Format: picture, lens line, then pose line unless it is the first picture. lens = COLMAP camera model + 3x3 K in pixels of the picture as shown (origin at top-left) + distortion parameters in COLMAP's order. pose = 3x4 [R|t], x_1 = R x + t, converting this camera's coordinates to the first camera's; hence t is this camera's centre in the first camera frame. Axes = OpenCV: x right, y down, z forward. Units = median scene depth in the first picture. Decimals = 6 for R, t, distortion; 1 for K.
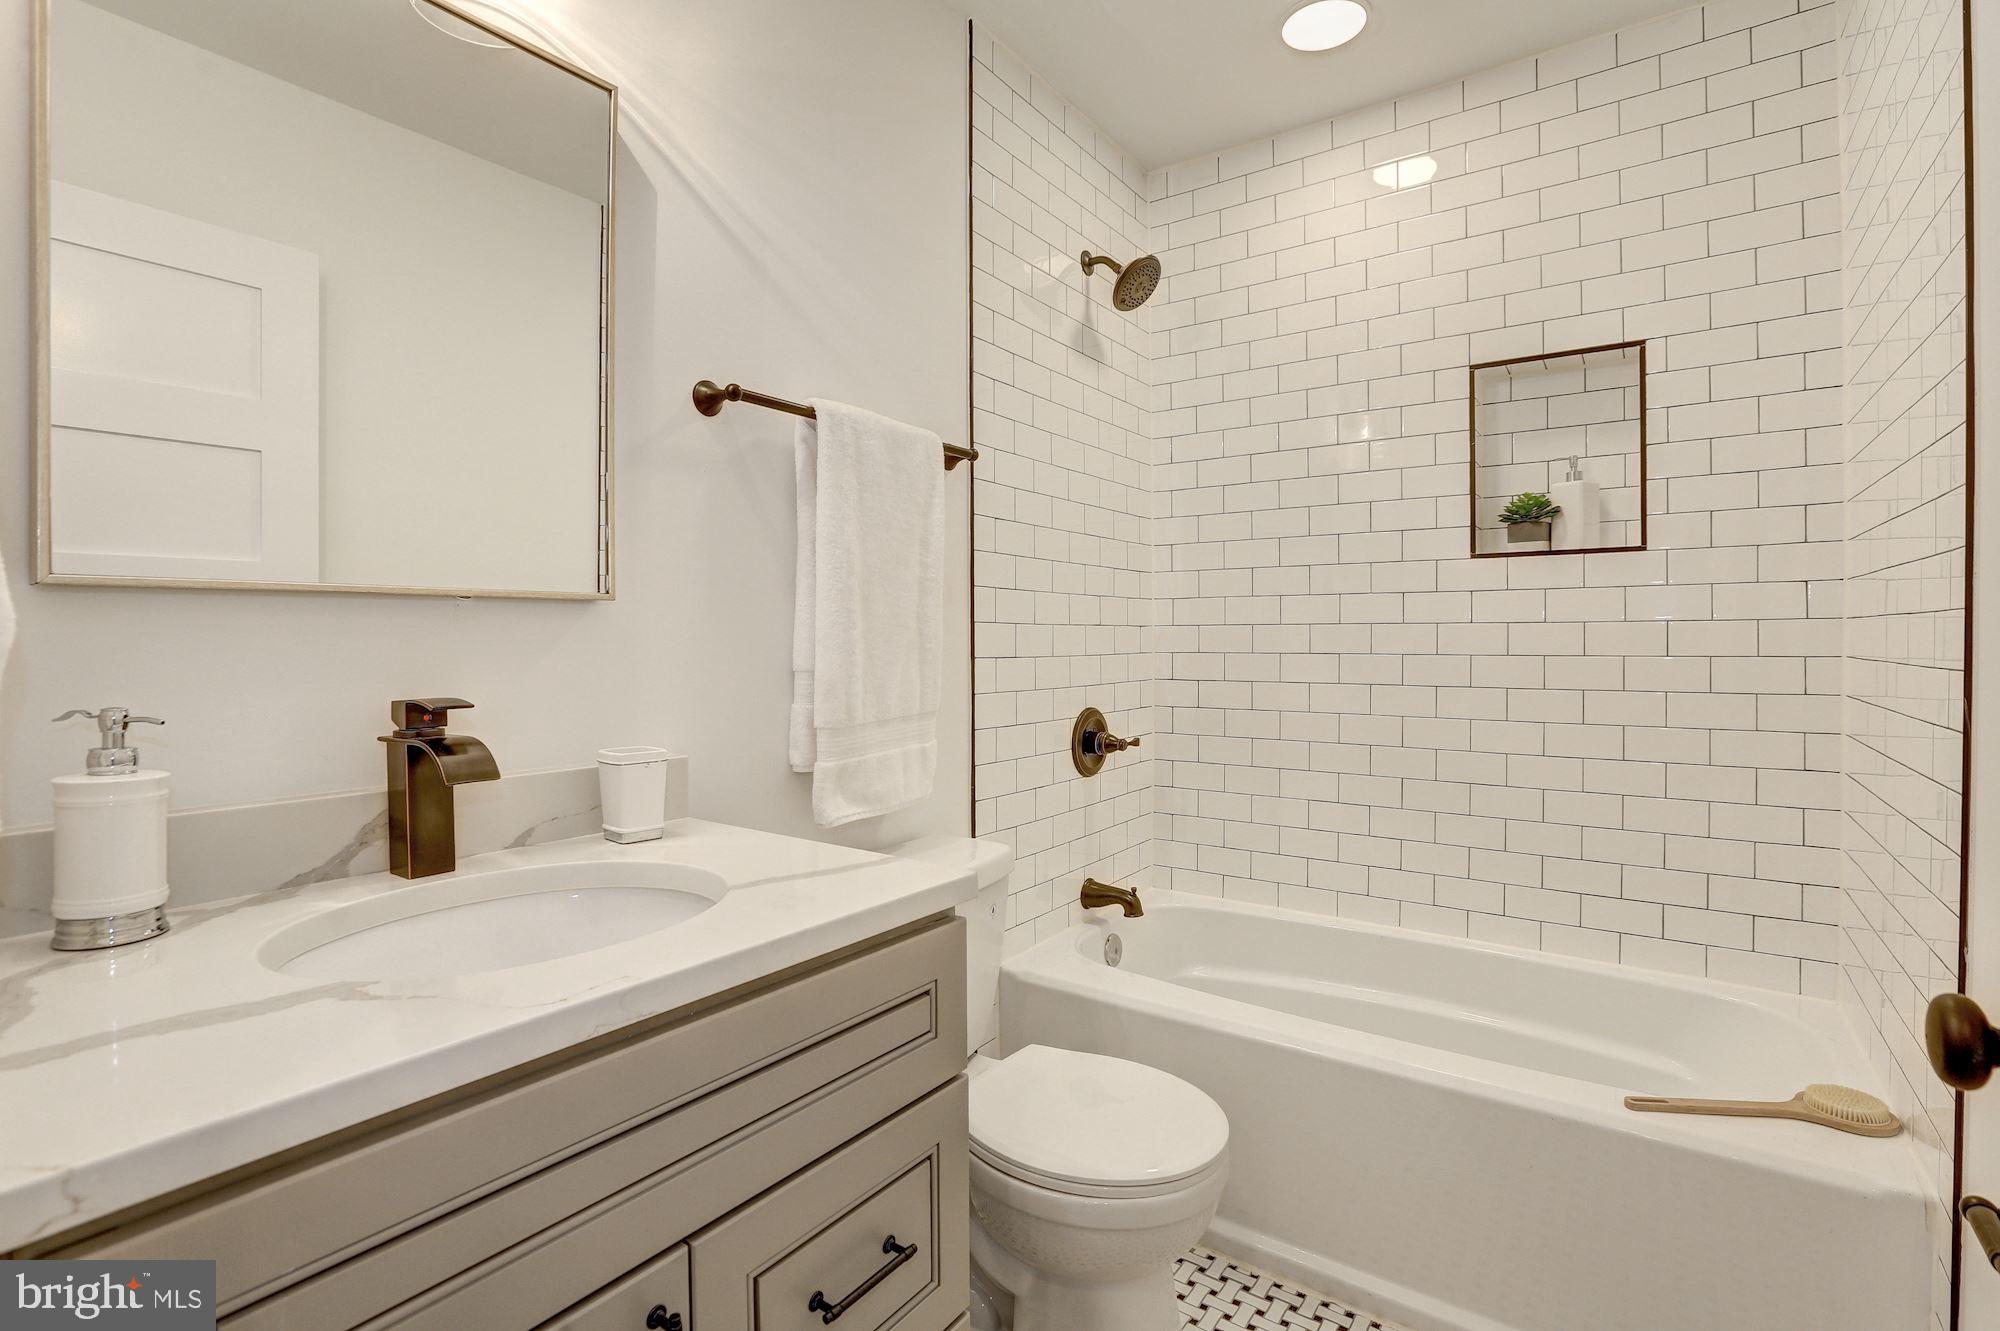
lens RADIAL K [[938.5, 0, 987.2], [0, 938.5, 653.8], [0, 0, 1]] dist [-0.045907, 0.014665]
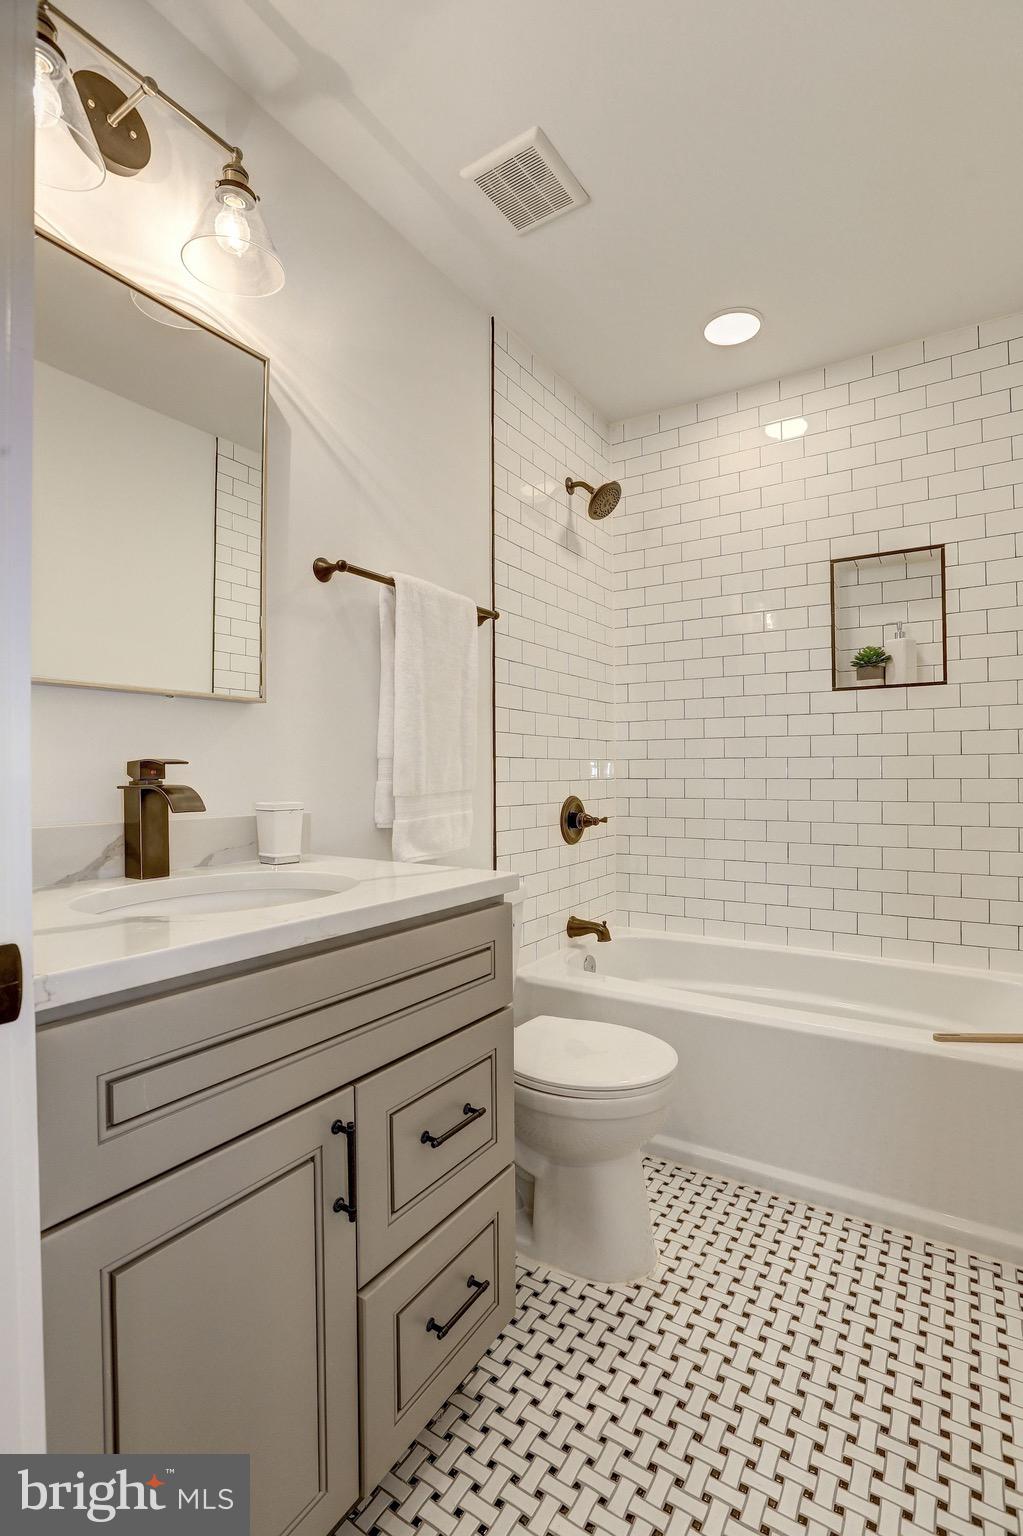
lens RADIAL K [[720.7, 0, 515.5], [0, 720.7, 774.4], [0, 0, 1]] dist [-0.045907, 0.014665]
pose [[0.998342, -0.000600, 0.057563, -0.050193], [0.001632, 0.999839, -0.017877, 0.054997], [-0.057543, 0.017942, 0.998182, -0.109693]]
